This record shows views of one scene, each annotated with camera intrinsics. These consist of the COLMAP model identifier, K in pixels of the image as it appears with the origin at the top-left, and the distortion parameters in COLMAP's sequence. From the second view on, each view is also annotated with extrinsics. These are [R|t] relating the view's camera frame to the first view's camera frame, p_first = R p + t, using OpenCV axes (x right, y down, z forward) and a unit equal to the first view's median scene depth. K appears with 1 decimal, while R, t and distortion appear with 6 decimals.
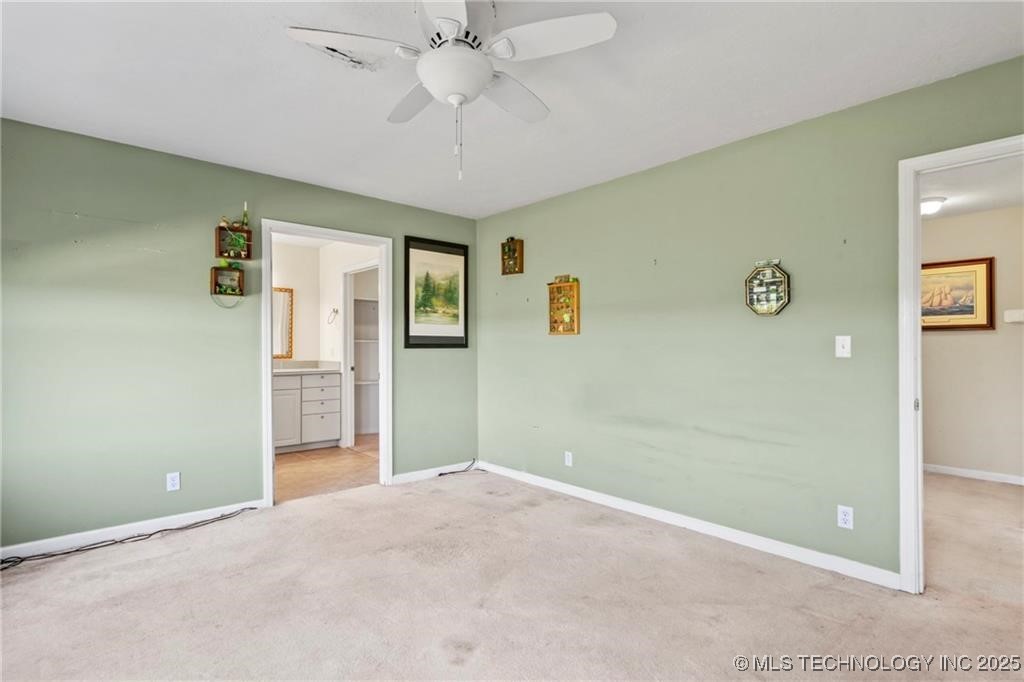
lens RADIAL K [[496.4, 0, 513.4], [0, 496.4, 341.2], [0, 0, 1]] dist [-0.002445, -0.000633]
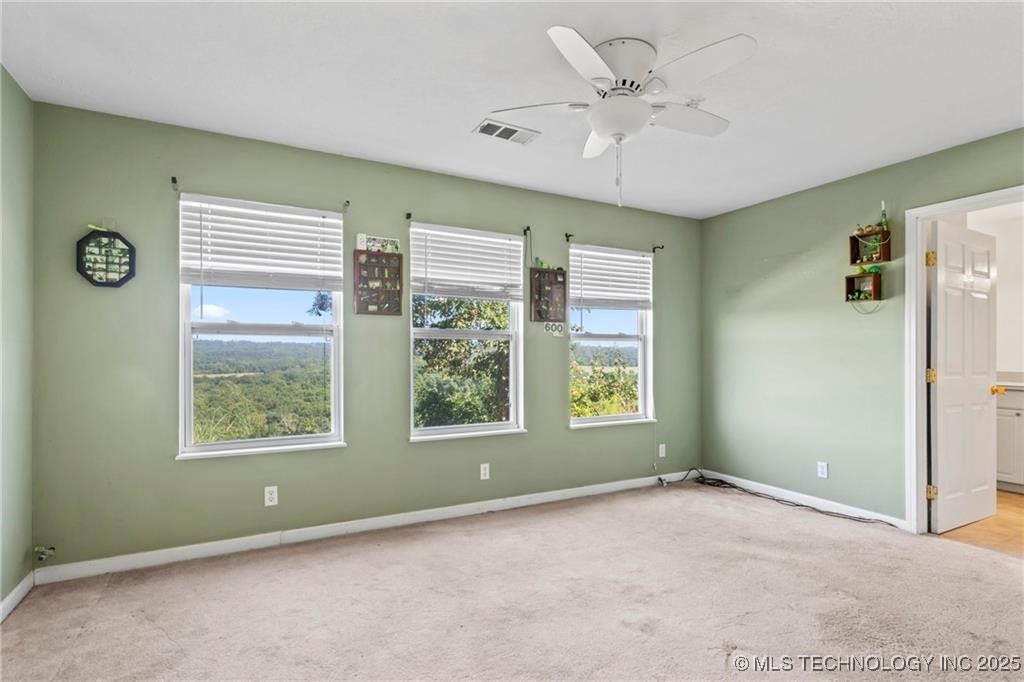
lens RADIAL K [[496.4, 0, 515.7], [0, 496.4, 348.2], [0, 0, 1]] dist [-0.002445, -0.000633]
pose [[-0.219299, -0.011037, -0.975595, 0.570851], [0.005549, 0.999906, -0.012559, 0.011956], [0.975642, -0.008168, -0.219217, 0.539166]]
